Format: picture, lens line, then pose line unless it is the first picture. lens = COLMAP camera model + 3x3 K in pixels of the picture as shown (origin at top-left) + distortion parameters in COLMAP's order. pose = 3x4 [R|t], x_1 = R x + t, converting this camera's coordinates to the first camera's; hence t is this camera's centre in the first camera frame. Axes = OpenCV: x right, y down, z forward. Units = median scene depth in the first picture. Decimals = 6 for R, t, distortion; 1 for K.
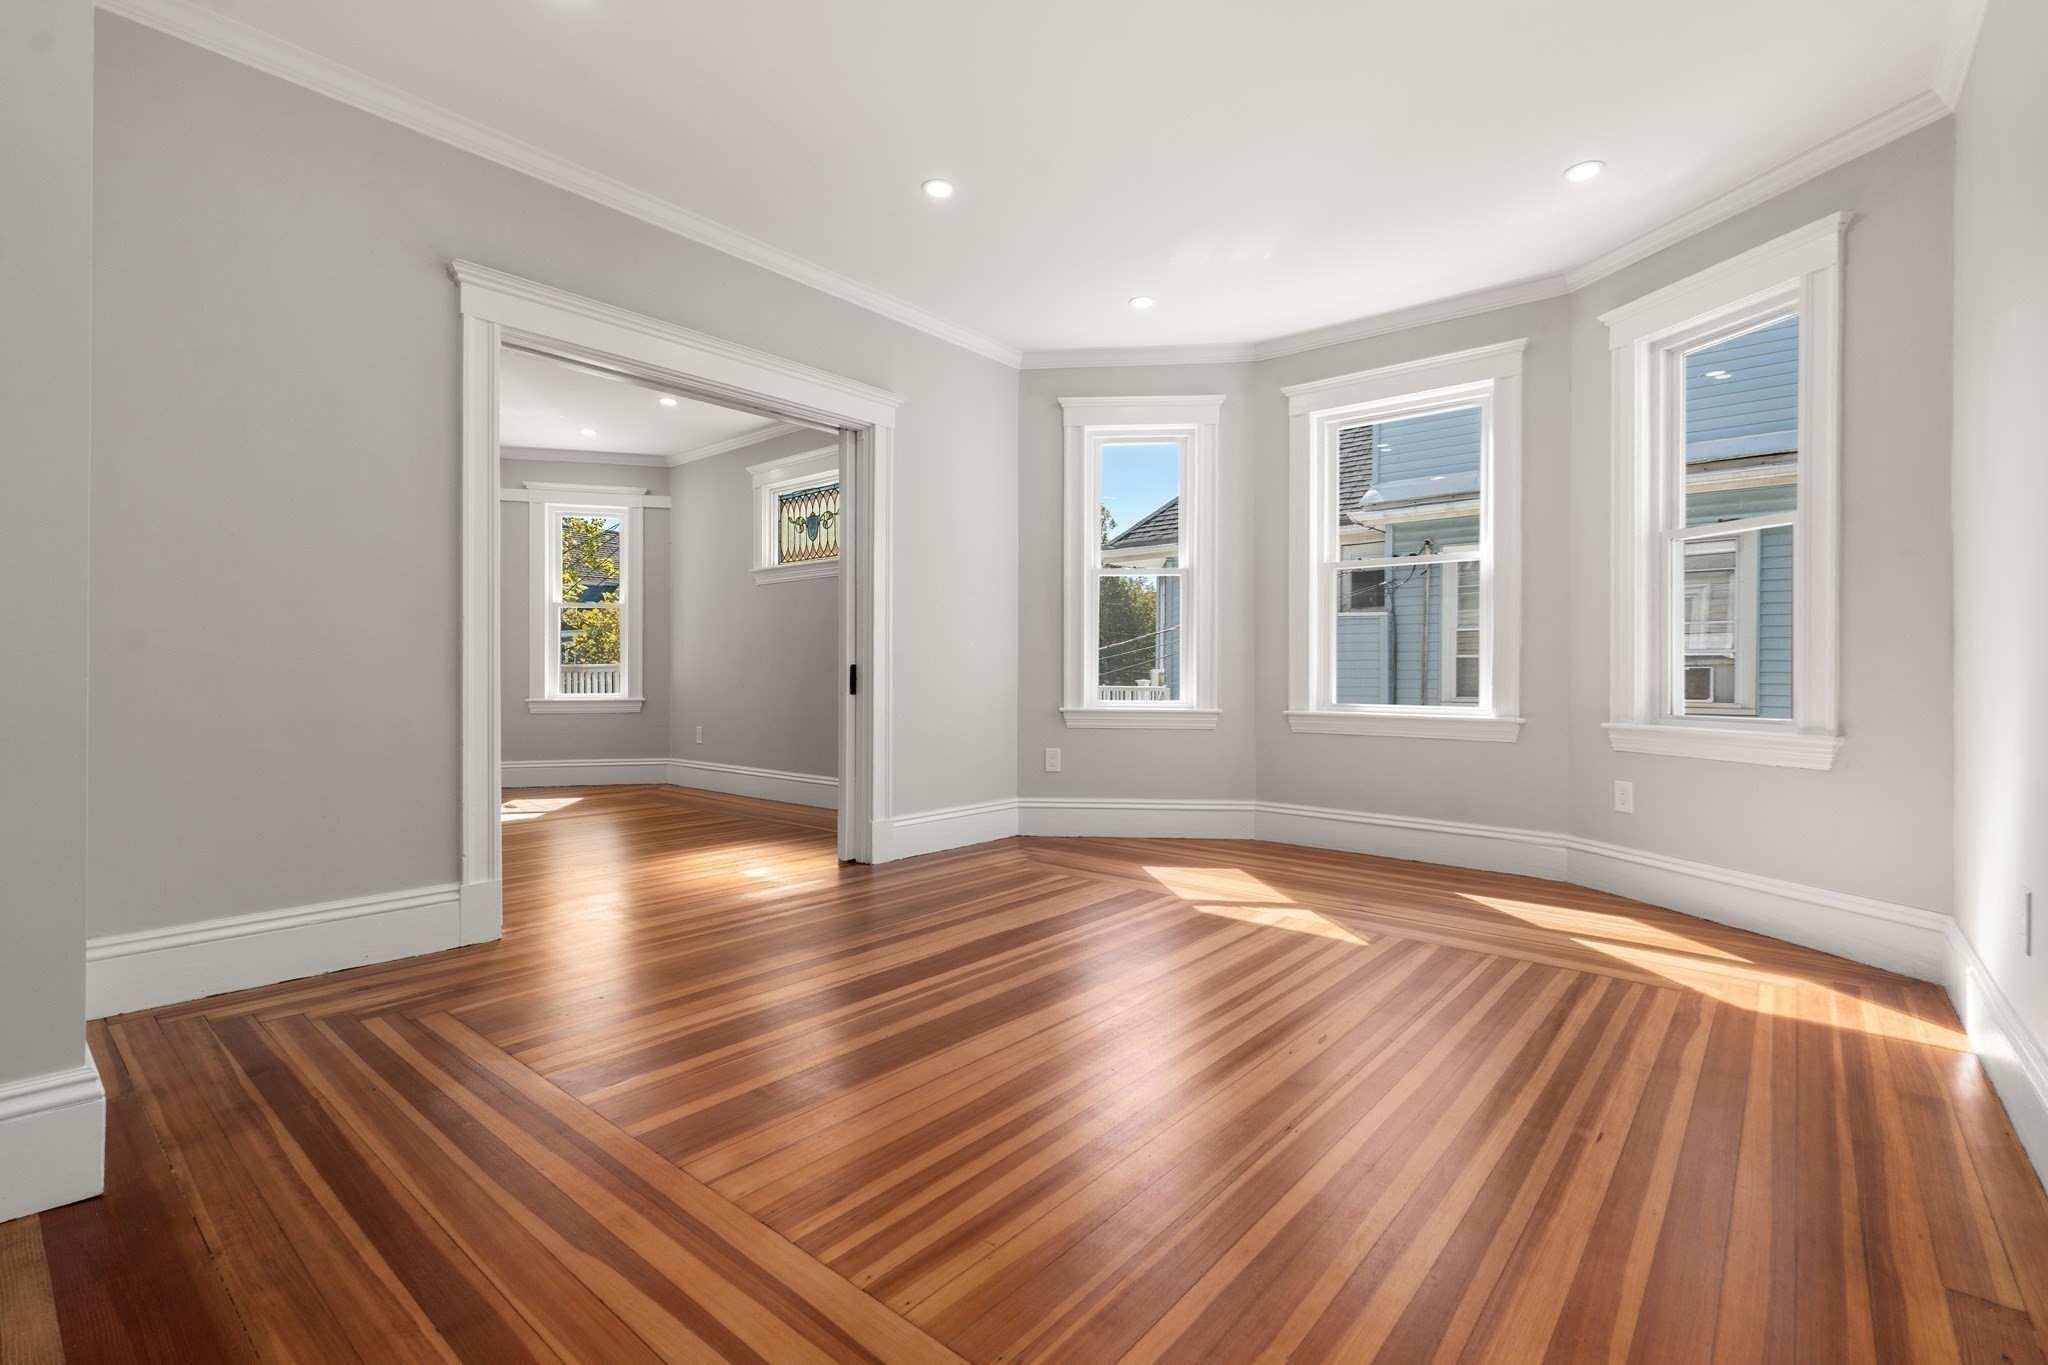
lens RADIAL K [[898.7, 0, 1018.6], [0, 898.7, 672.4], [0, 0, 1]] dist [-0.000982, -0.000121]
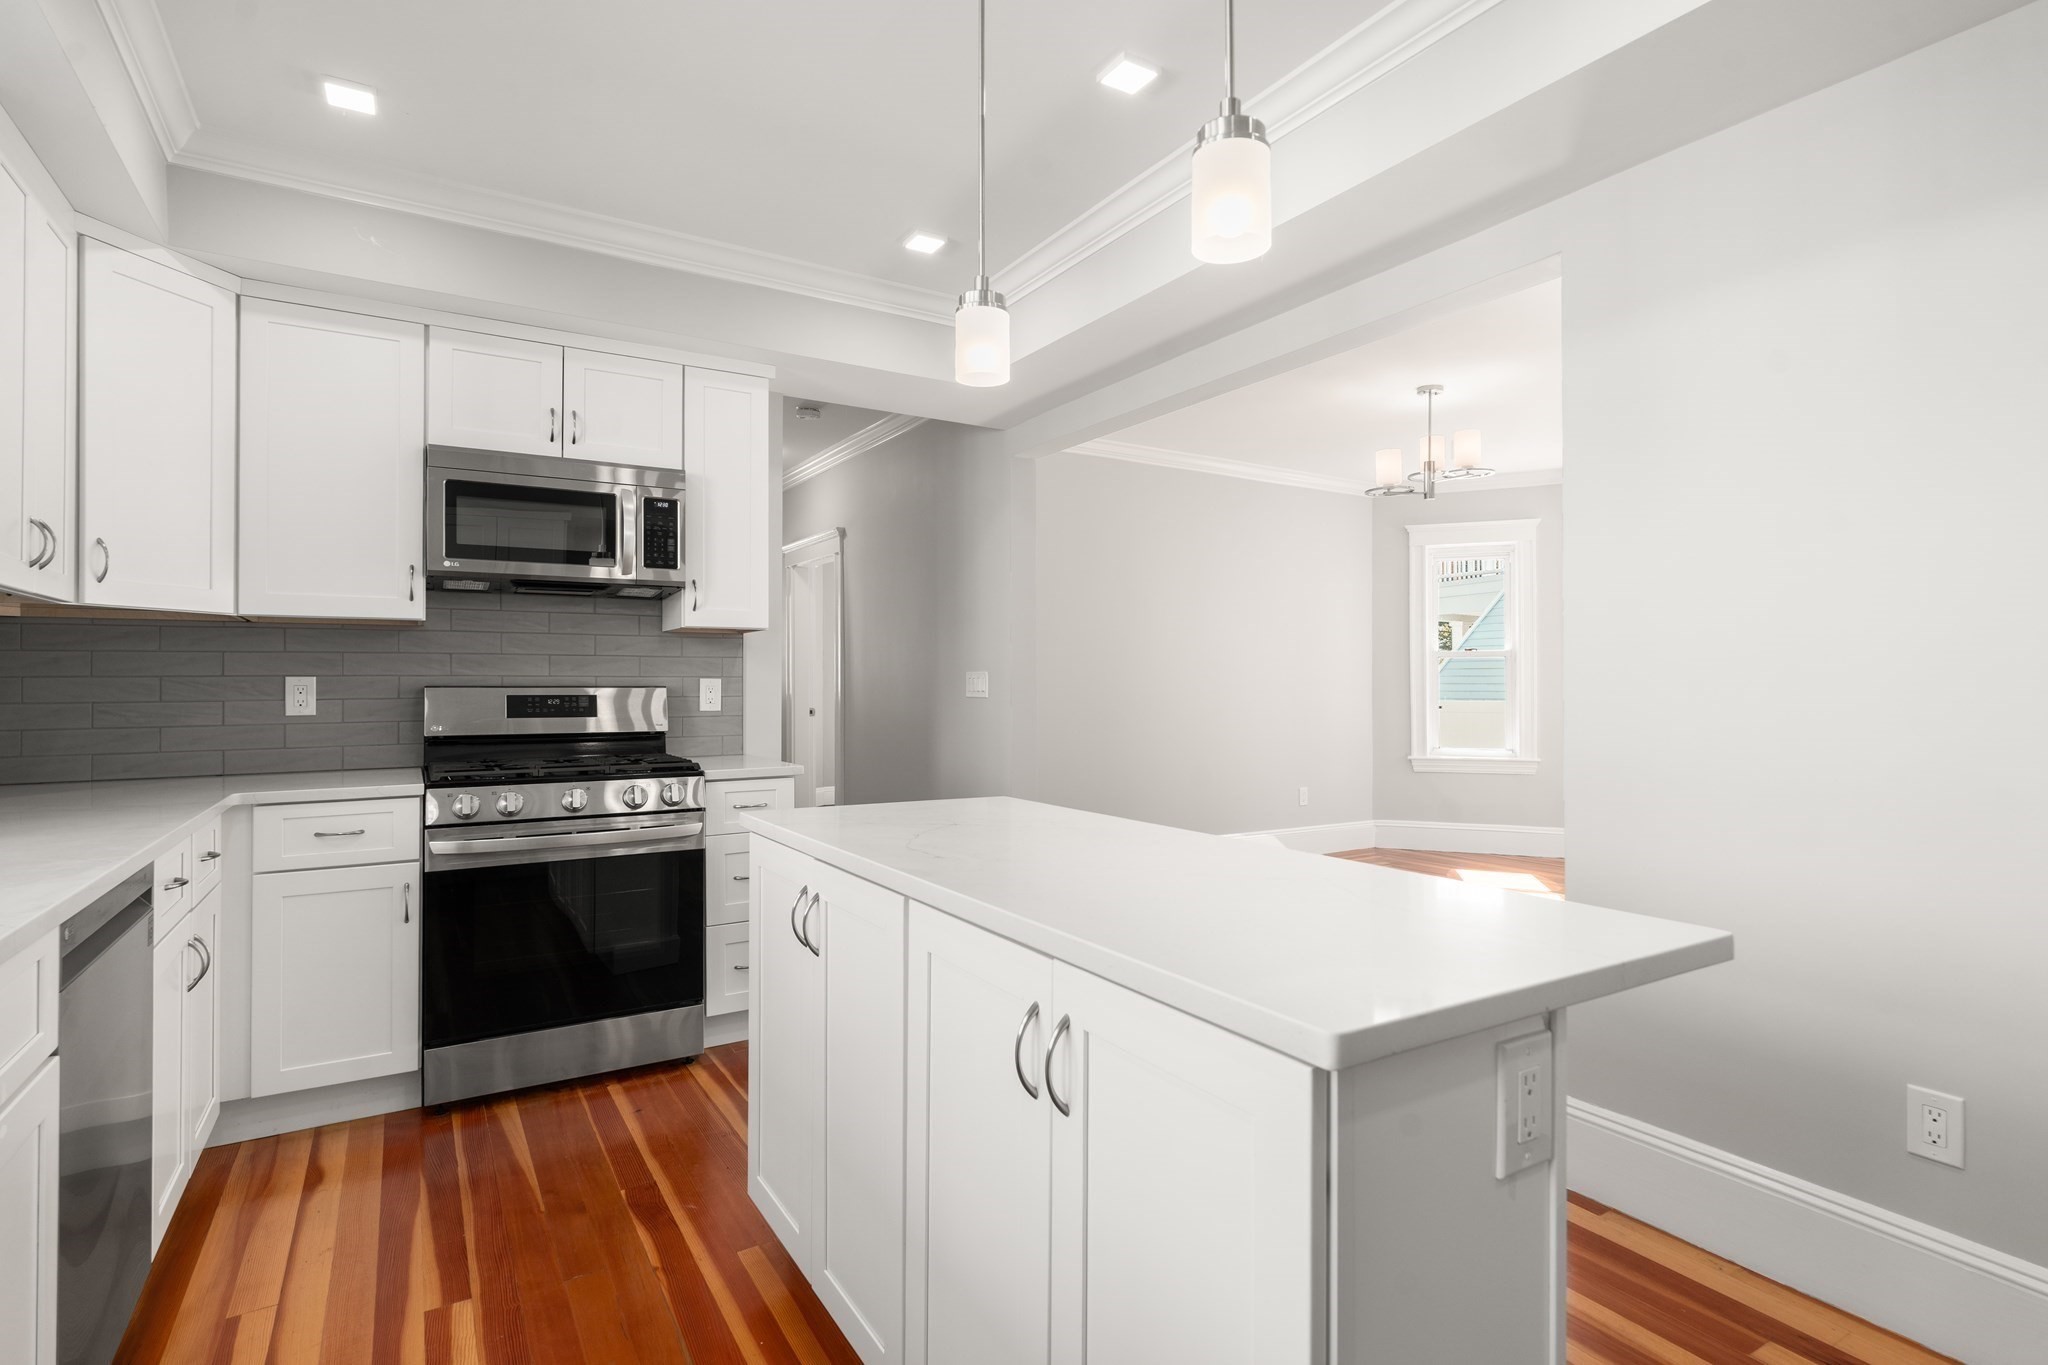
lens RADIAL K [[998.6, 0, 1020.9], [0, 998.6, 685.2], [0, 0, 1]] dist [-0.007100, 0.000093]
pose [[0.951100, -0.007159, -0.308801, -0.043201], [0.004980, 0.999957, -0.007844, -0.058006], [0.308844, 0.005922, 0.951094, -0.598661]]
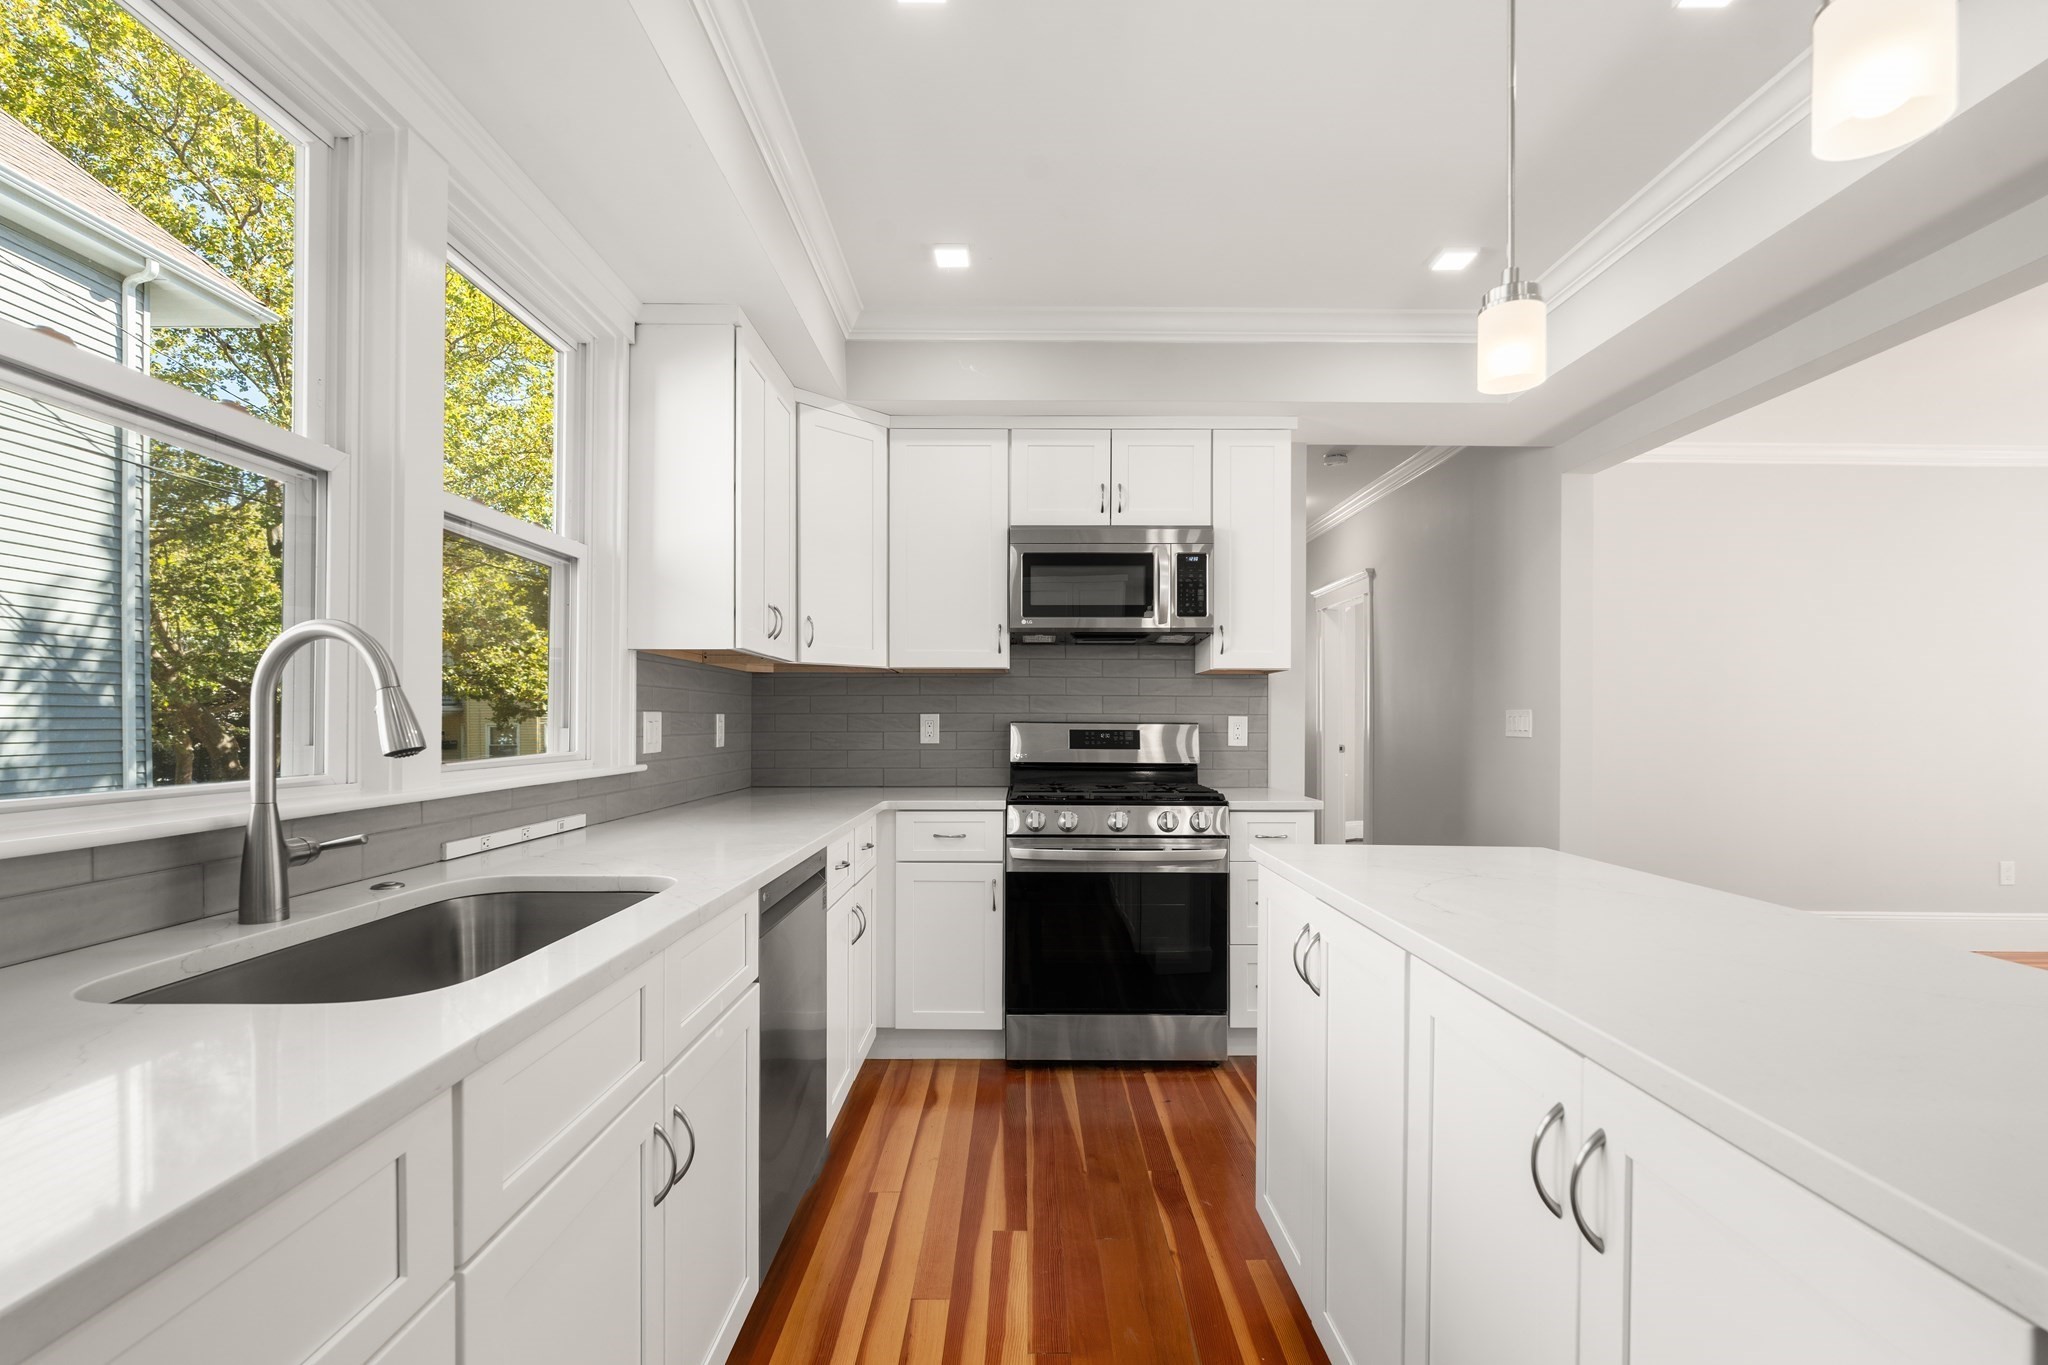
lens RADIAL K [[898.7, 0, 1034.6], [0, 898.7, 725.7], [0, 0, 1]] dist [-0.000982, -0.000121]
pose [[0.648704, 0.001233, -0.761040, -0.045586], [-0.006108, 0.999975, -0.003586, -0.058604], [0.761017, 0.006974, 0.648695, -0.564371]]
